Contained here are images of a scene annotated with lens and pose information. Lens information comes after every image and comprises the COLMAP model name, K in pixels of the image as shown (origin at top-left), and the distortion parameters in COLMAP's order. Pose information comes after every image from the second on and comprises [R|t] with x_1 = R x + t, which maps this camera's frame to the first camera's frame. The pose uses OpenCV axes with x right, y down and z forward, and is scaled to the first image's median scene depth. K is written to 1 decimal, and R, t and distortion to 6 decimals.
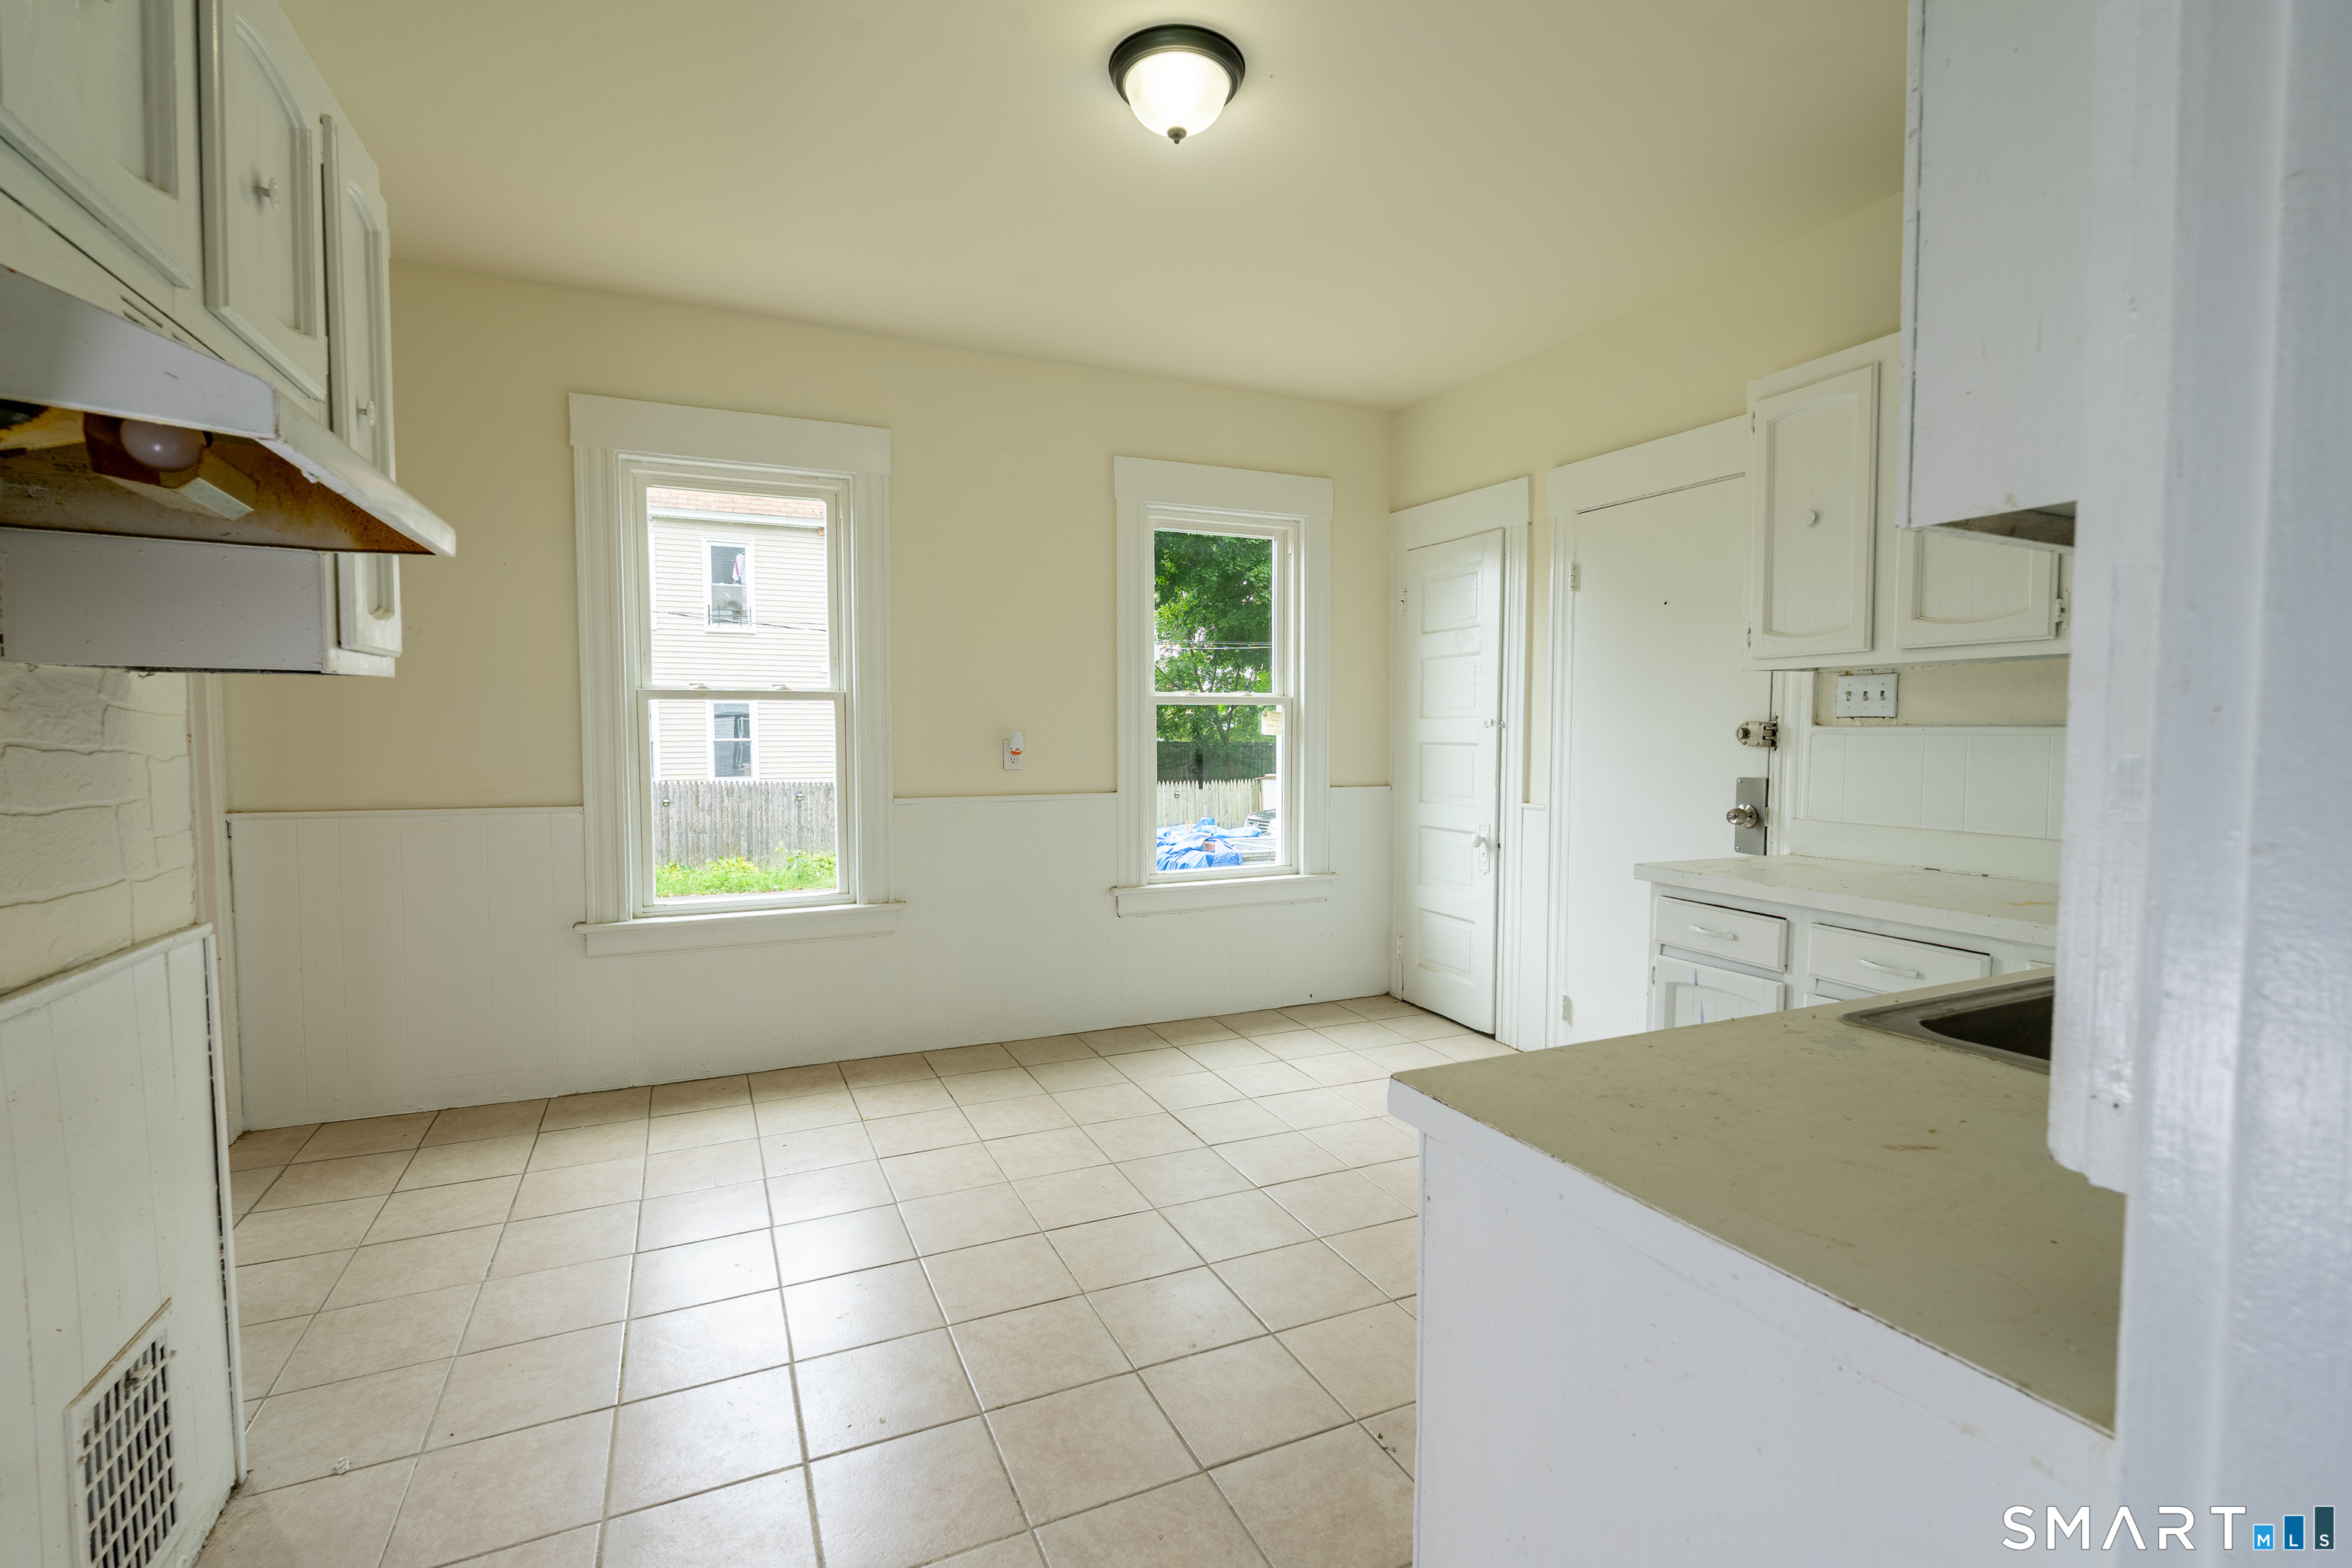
lens RADIAL K [[1069.1, 0, 1173.5], [0, 1069.1, 778.2], [0, 0, 1]] dist [-0.002856, 0.000338]
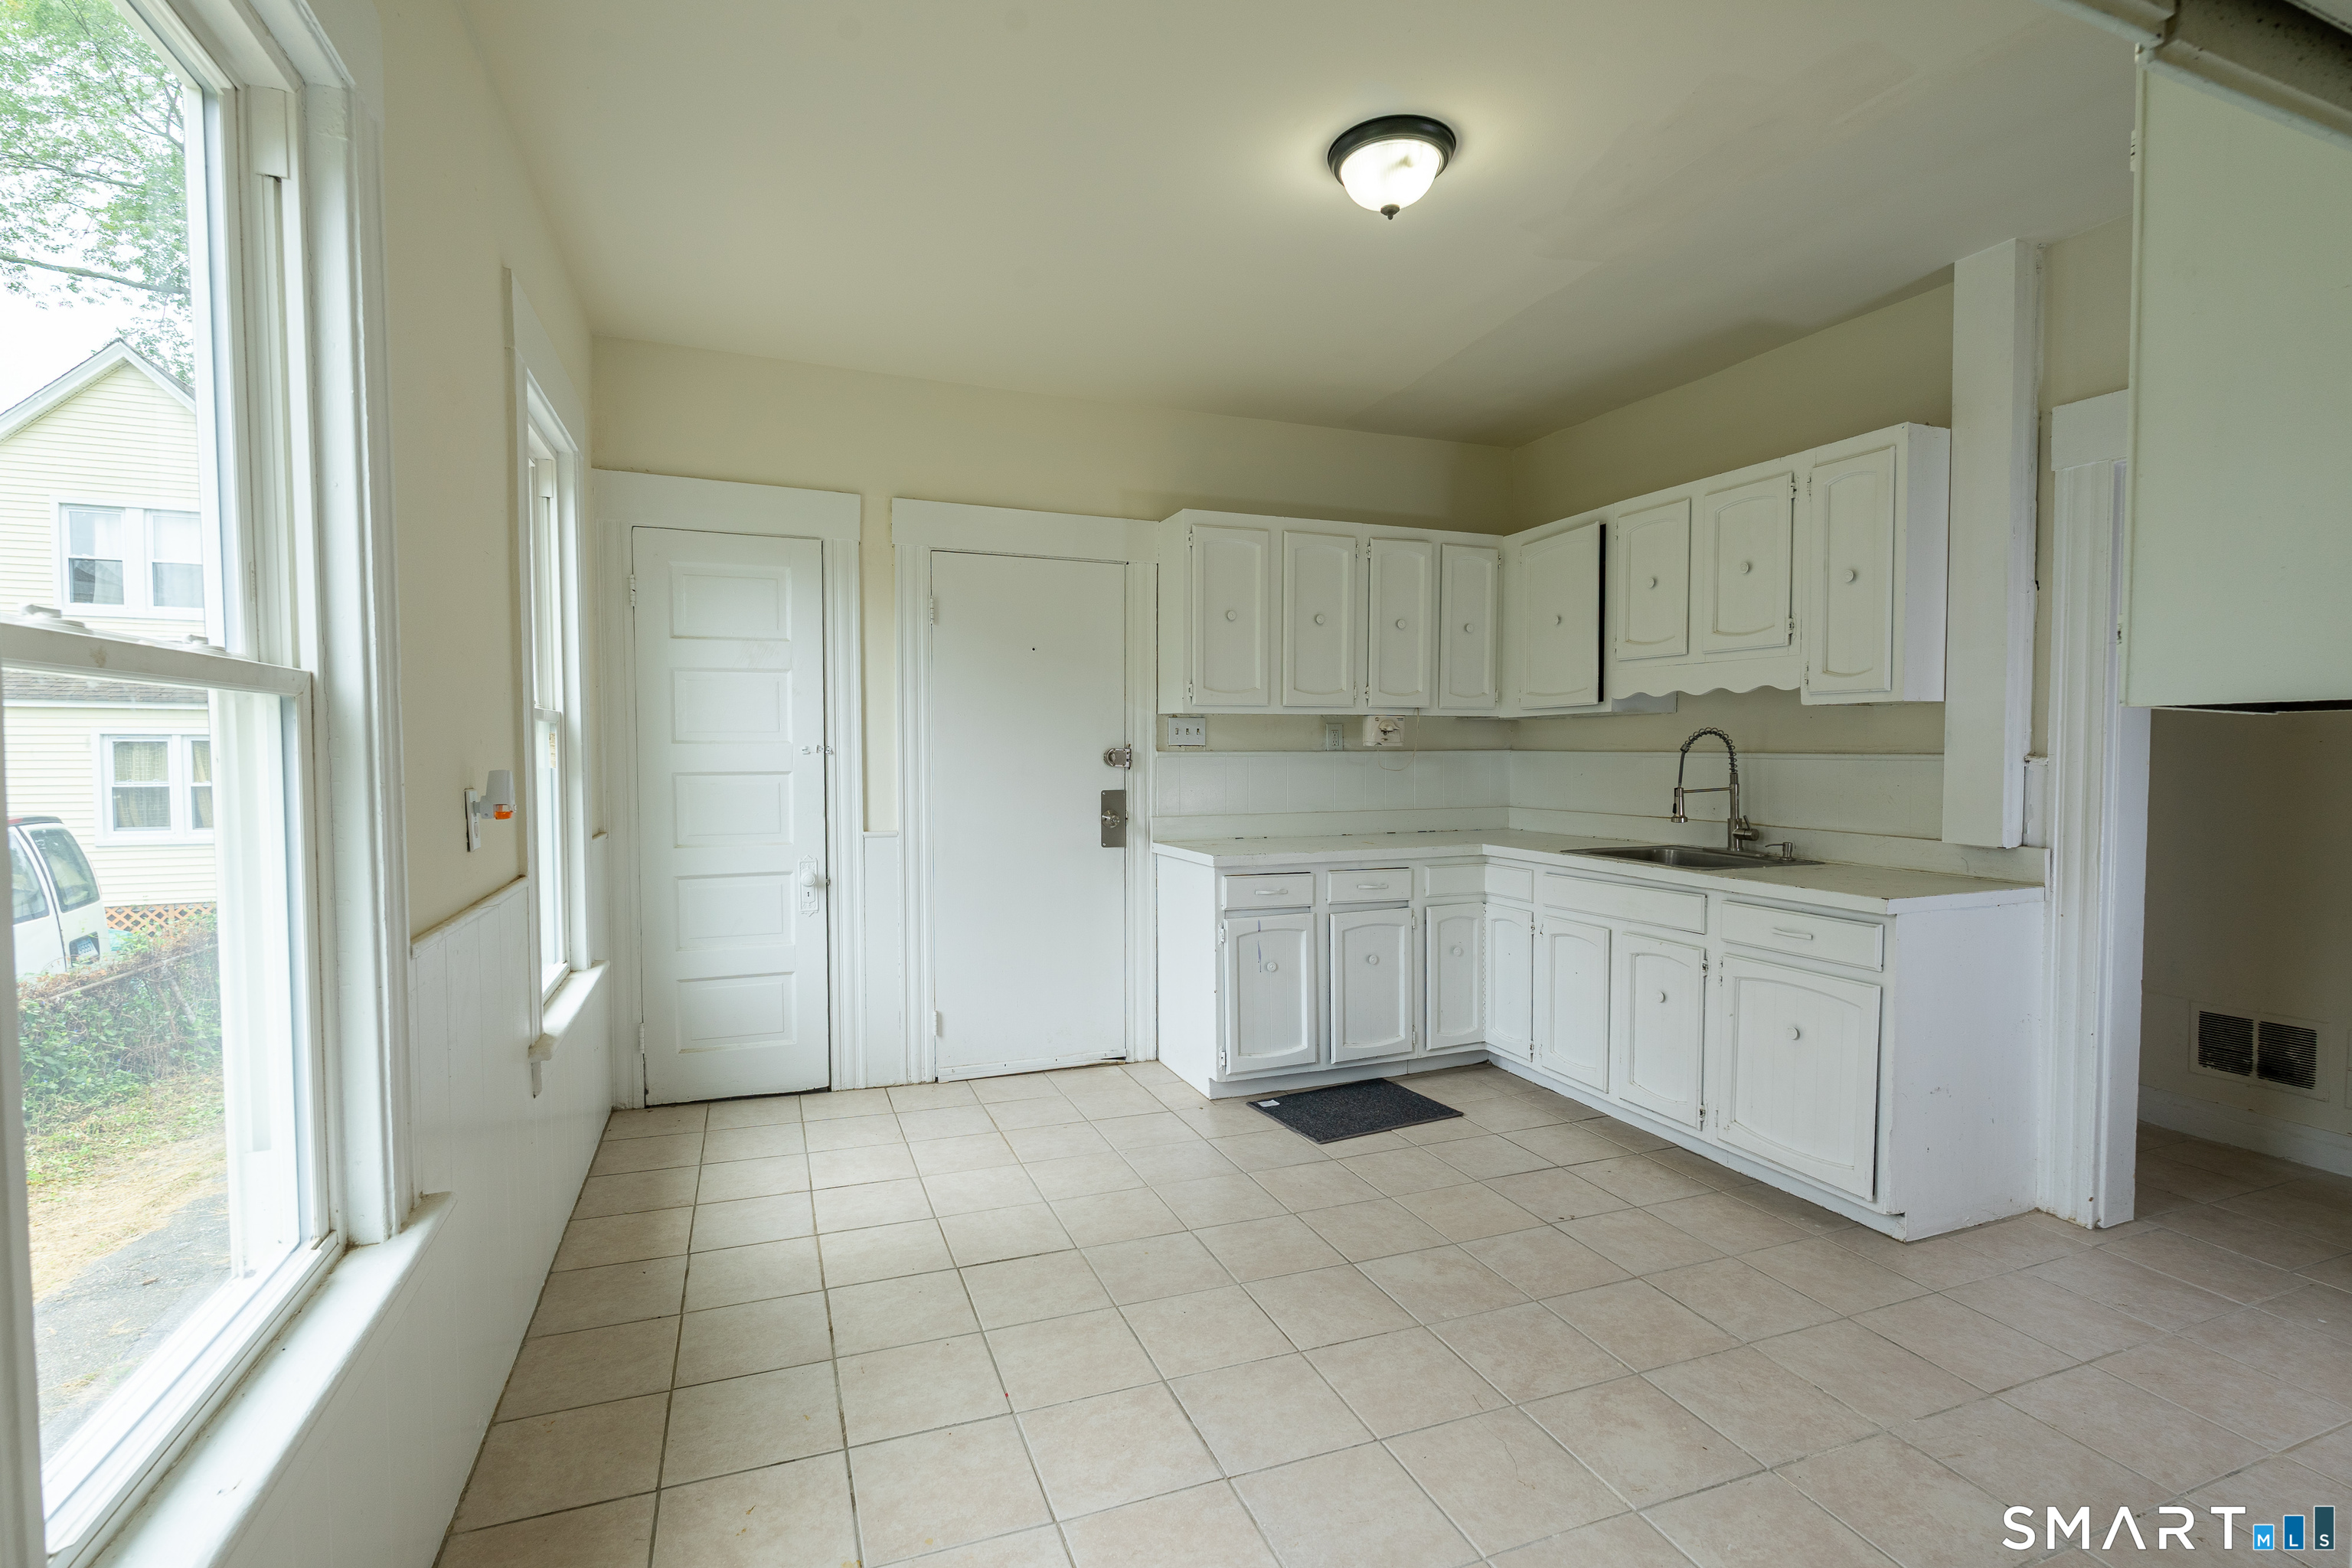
lens RADIAL K [[1069.1, 0, 1169.9], [0, 1069.1, 781.6], [0, 0, 1]] dist [-0.002856, 0.000338]
pose [[0.049629, -0.033533, 0.998205, -0.697237], [0.048844, 0.998322, 0.031108, -0.043185], [-0.997573, 0.047213, 0.051183, 0.753142]]
